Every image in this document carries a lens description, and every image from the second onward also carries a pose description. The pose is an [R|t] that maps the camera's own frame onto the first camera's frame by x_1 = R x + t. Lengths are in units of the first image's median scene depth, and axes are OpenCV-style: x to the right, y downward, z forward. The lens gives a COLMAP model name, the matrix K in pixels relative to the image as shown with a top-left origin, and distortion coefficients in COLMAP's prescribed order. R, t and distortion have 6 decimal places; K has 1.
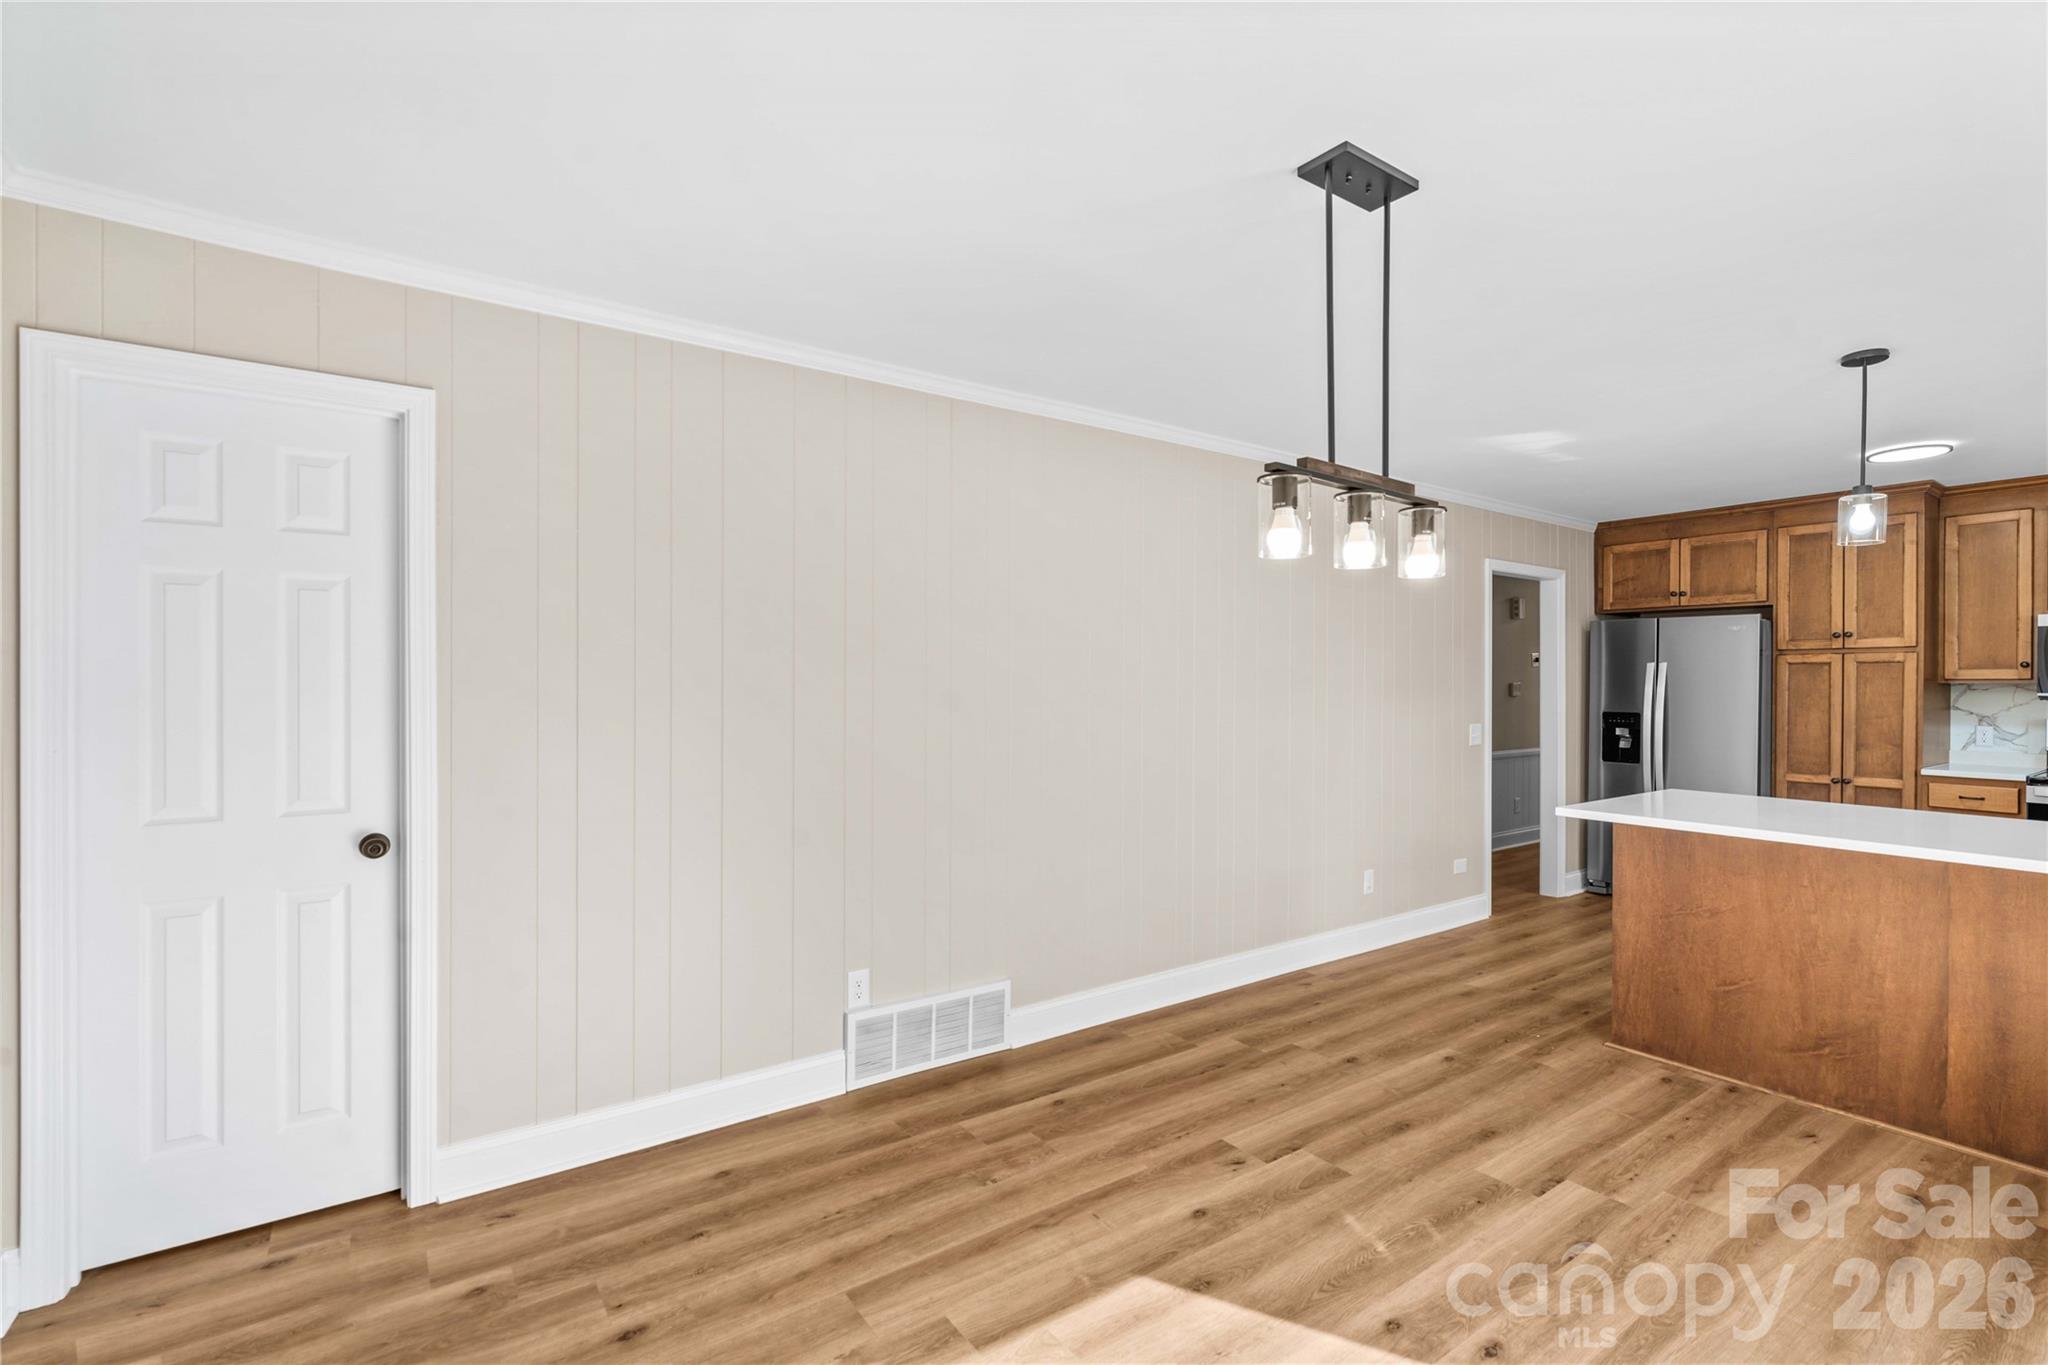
lens RADIAL K [[929.0, 0, 1009.1], [0, 929.0, 679.8], [0, 0, 1]] dist [-0.005216, 0.001858]
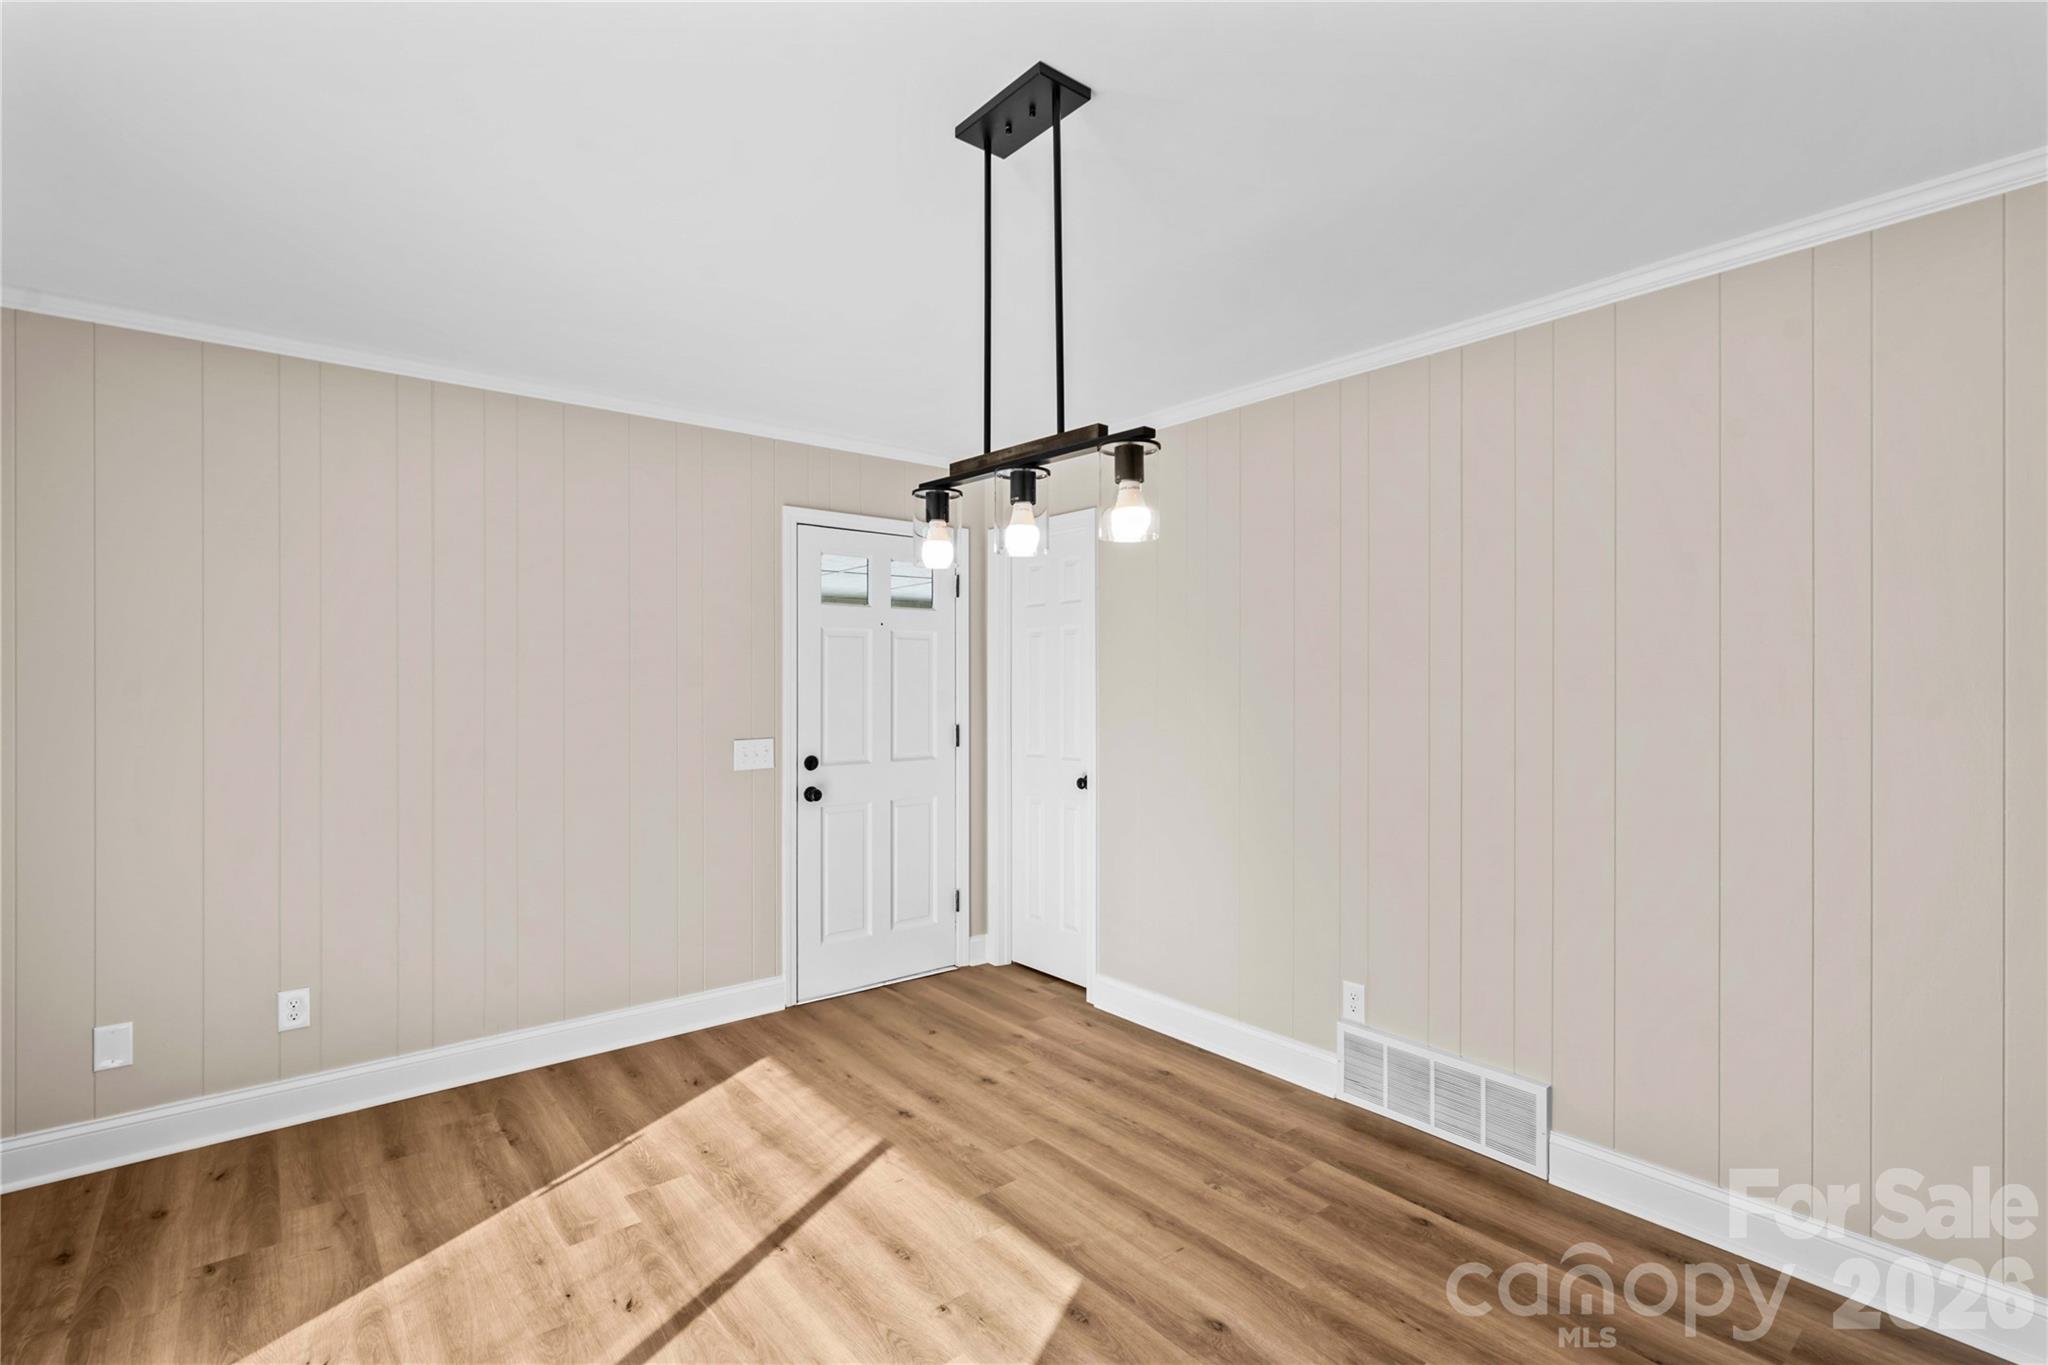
lens RADIAL K [[929.0, 0, 1018.4], [0, 929.0, 695.7], [0, 0, 1]] dist [-0.005216, 0.001858]
pose [[0.079217, 0.013532, -0.996766, 0.960318], [0.006808, 0.999877, 0.014116, -0.003582], [0.996834, -0.007904, 0.079115, 0.719814]]
